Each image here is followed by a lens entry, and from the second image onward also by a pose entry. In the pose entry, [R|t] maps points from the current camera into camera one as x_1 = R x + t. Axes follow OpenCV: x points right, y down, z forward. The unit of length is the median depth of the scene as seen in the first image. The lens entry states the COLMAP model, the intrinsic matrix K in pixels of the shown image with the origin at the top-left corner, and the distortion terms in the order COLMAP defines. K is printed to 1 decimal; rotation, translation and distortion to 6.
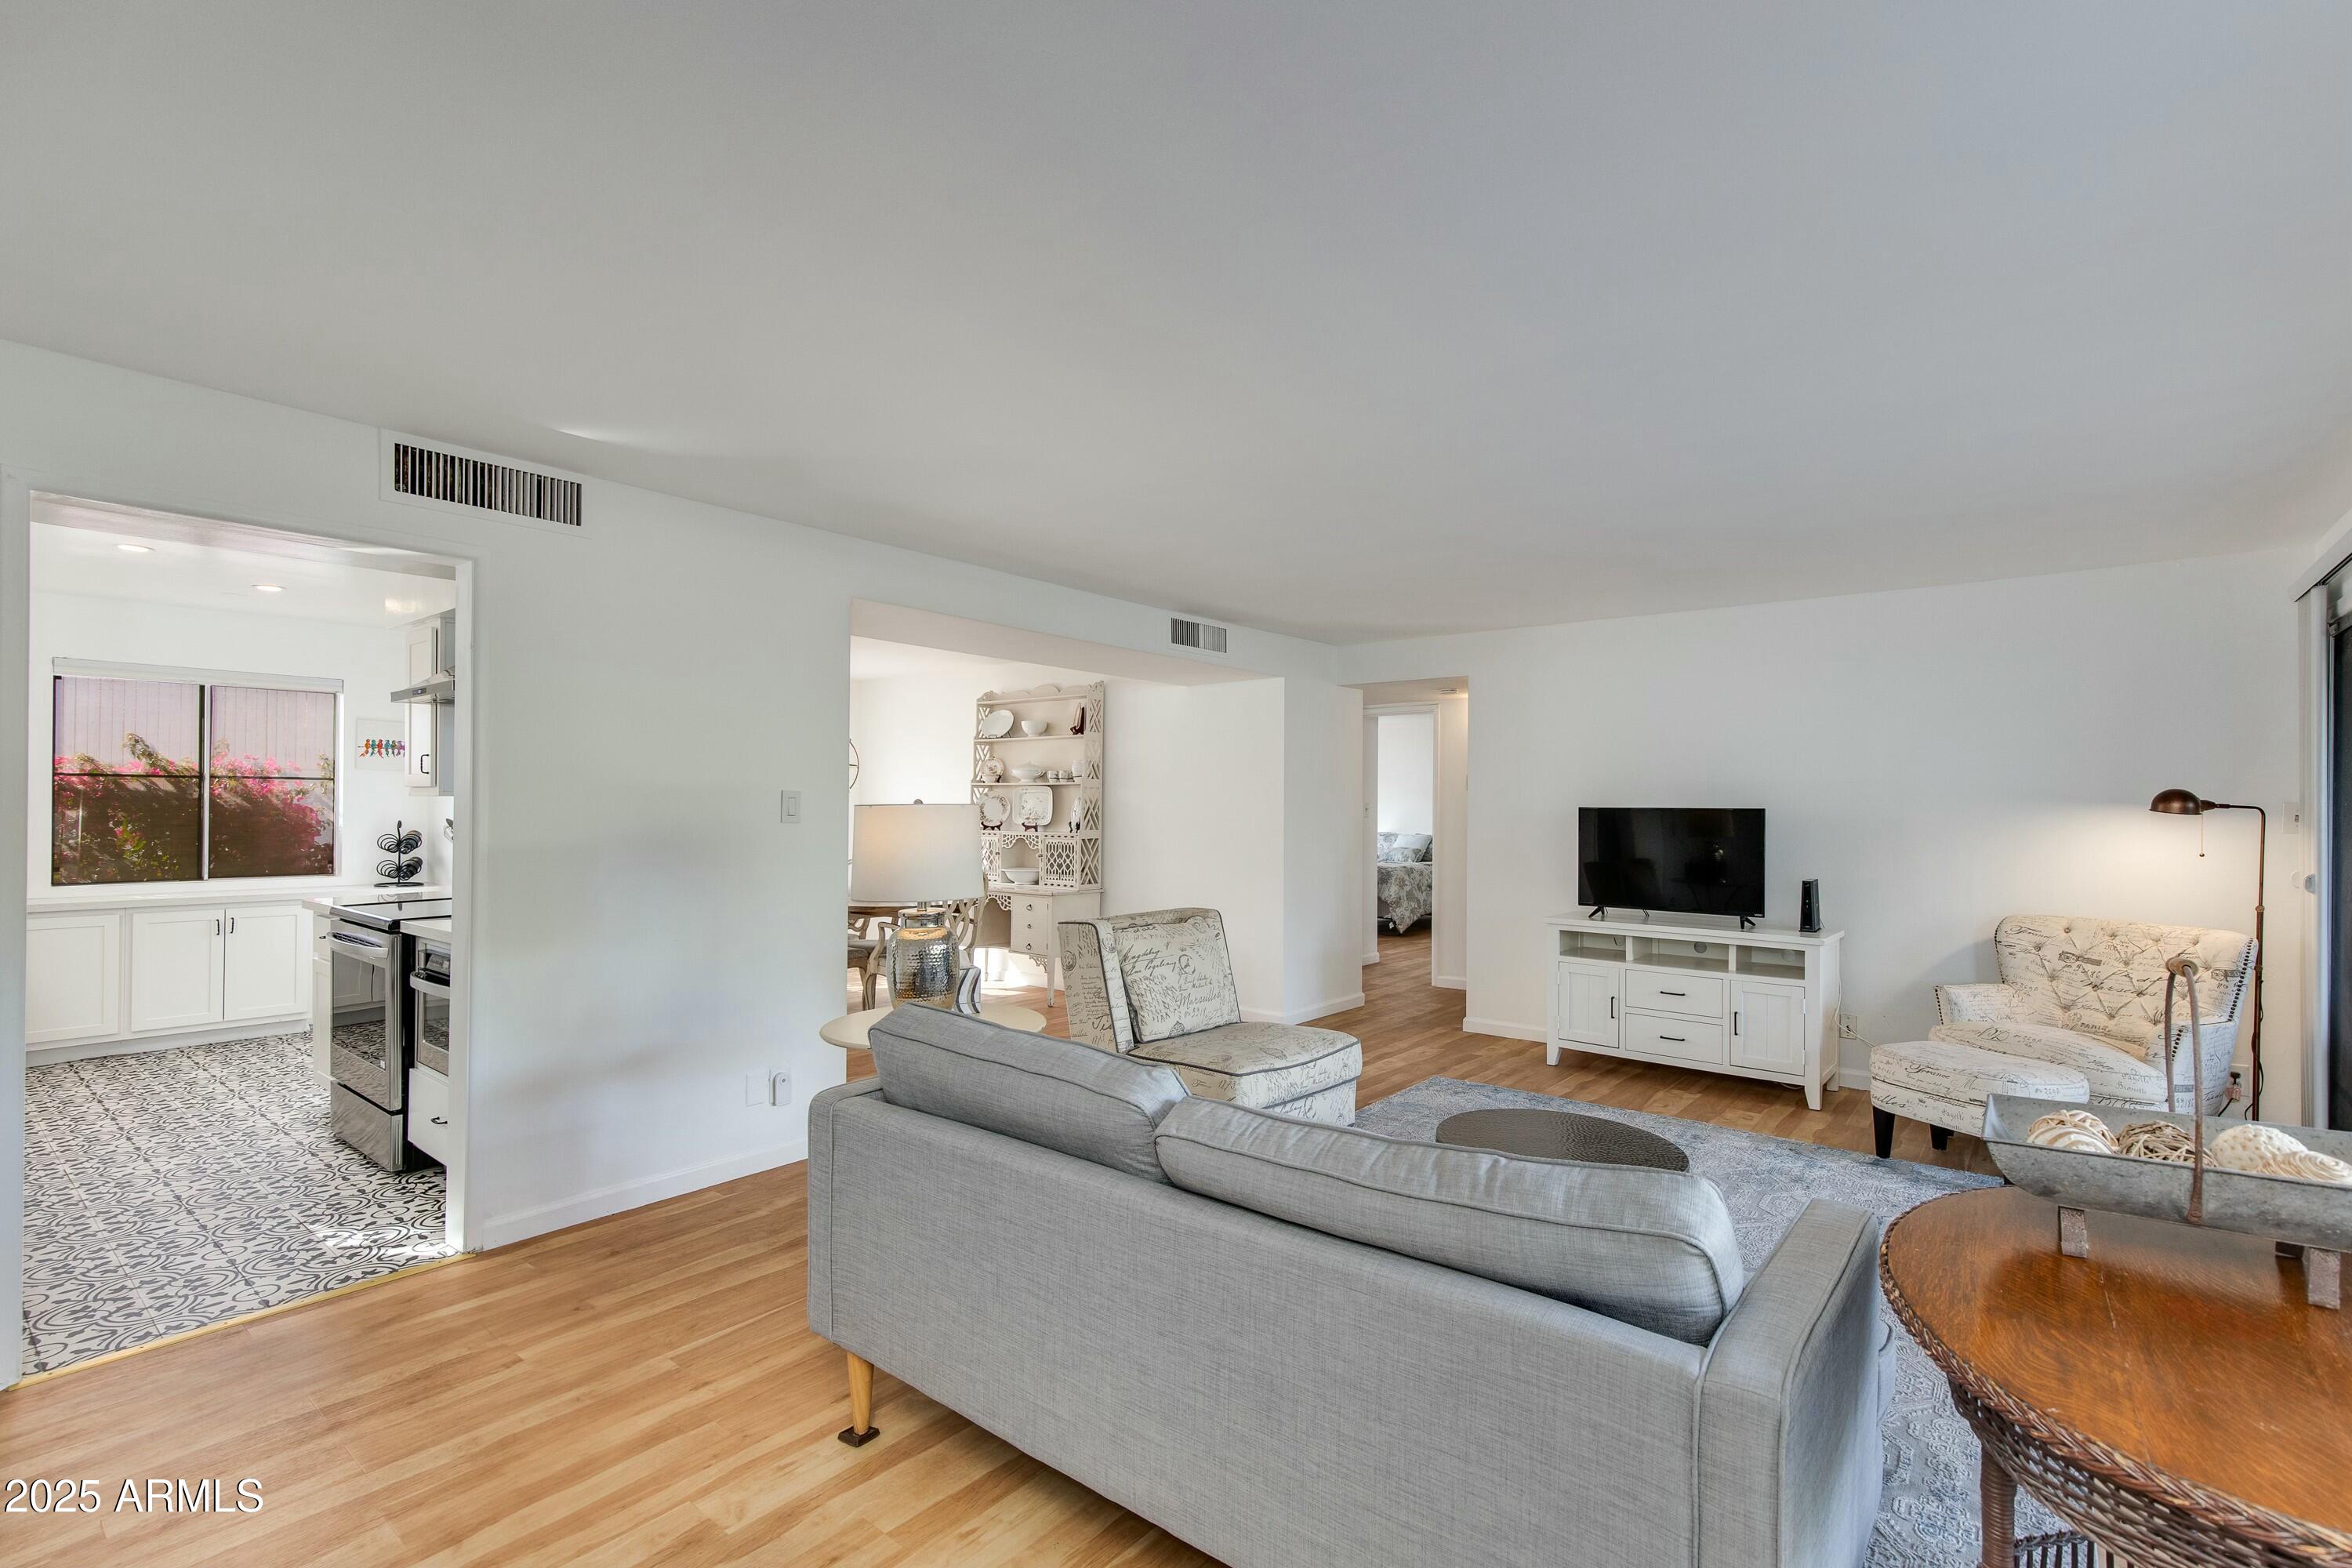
lens RADIAL K [[1060.9, 0, 1173.7], [0, 1060.9, 801.6], [0, 0, 1]] dist [0.010516, 0.000246]
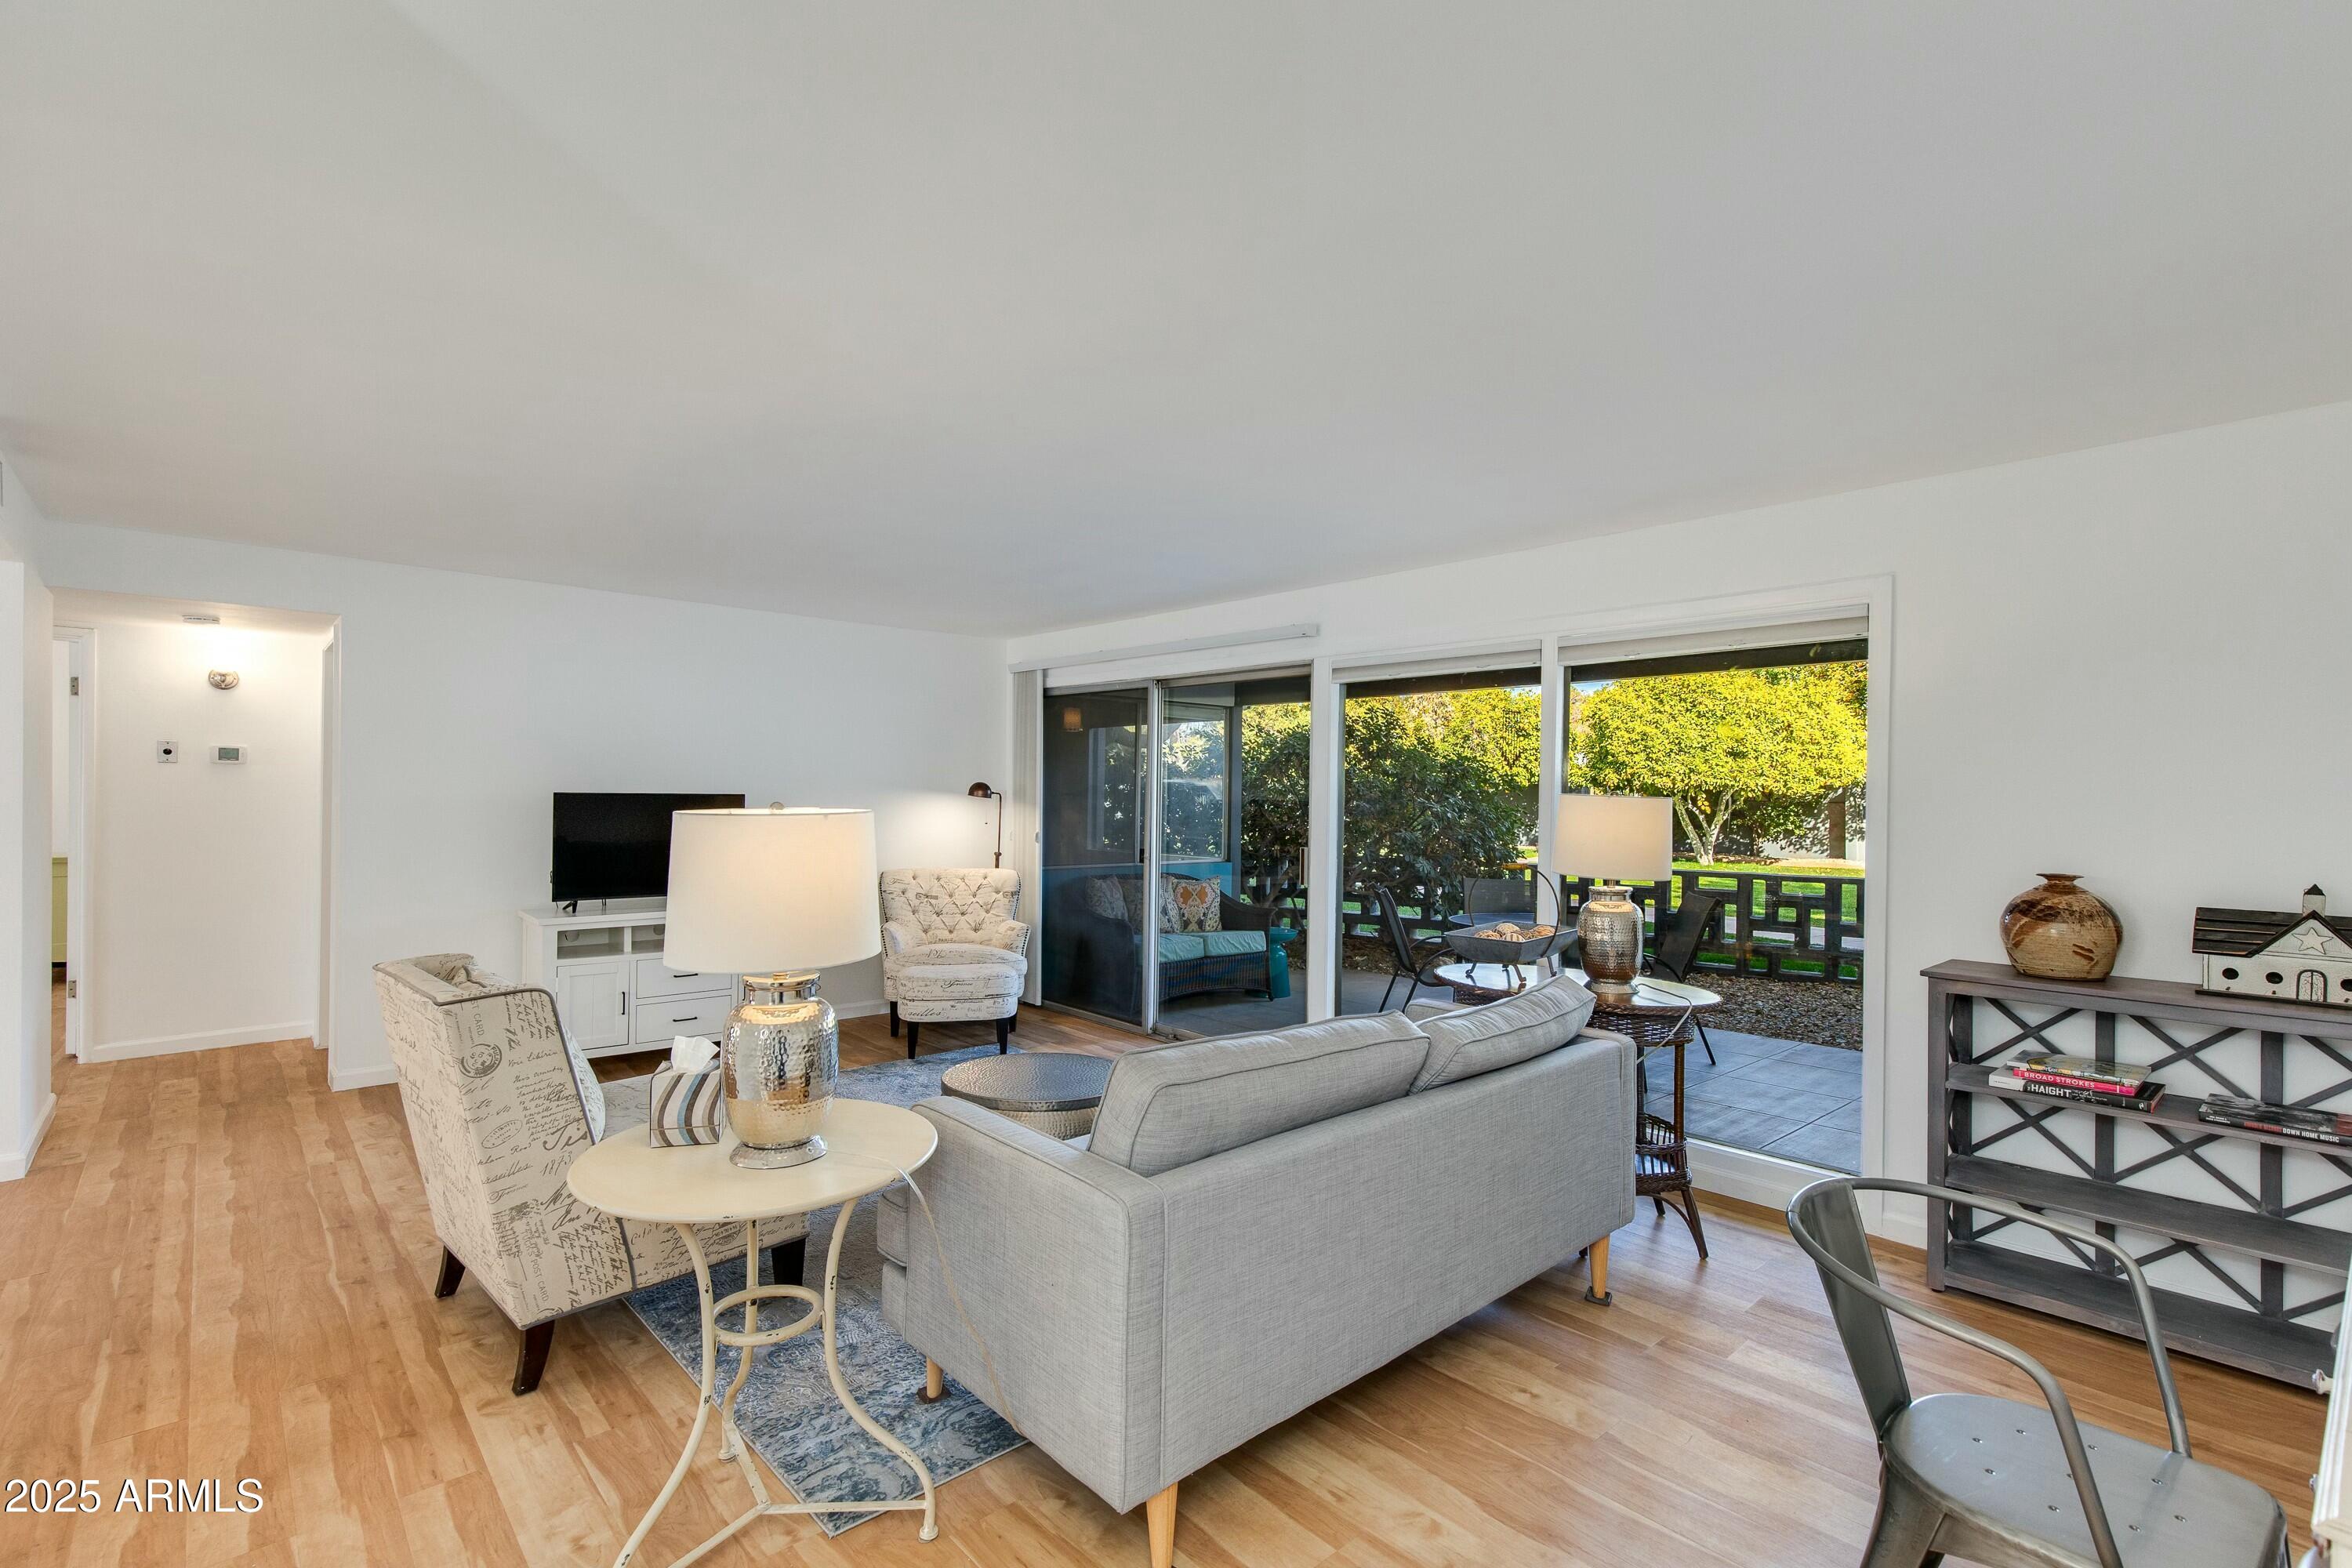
lens RADIAL K [[1084.9, 0, 1176.0], [0, 1084.9, 784.0], [0, 0, 1]] dist [0.002638, 0.000298]
pose [[0.142181, 0.001253, 0.989840, -0.401044], [-0.015171, 0.999885, 0.000913, -0.009541], [-0.989724, -0.015146, 0.142183, 0.312555]]
